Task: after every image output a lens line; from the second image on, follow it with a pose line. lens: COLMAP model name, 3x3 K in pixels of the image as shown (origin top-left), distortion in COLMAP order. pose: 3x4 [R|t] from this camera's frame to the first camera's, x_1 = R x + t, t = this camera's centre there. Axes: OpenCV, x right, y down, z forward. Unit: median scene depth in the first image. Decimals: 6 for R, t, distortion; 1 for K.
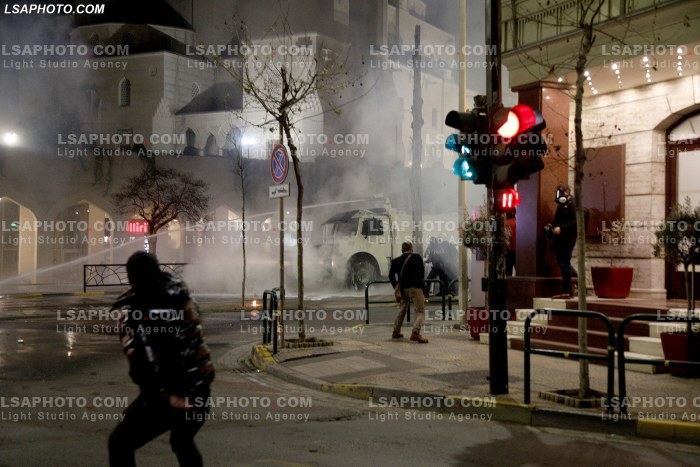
lens RADIAL K [[891.7, 0, 350.0], [0, 891.7, 233.5], [0, 0, 1]] dist [0.111836, 0.069034]
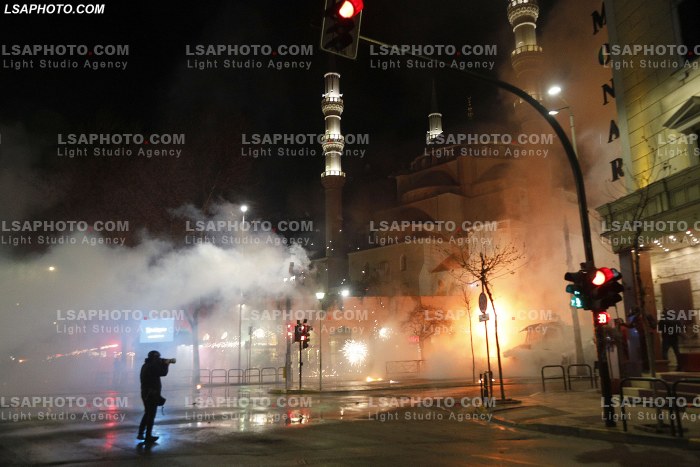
lens RADIAL K [[625.7, 0, 350.0], [0, 625.7, 233.5], [0, 0, 1]] dist [-0.002405, 0.001042]
pose [[0.940861, -0.095561, -0.325037, 0.099142], [0.040081, 0.984054, -0.173294, -0.005511], [0.336414, 0.150018, 0.929688, -0.334316]]
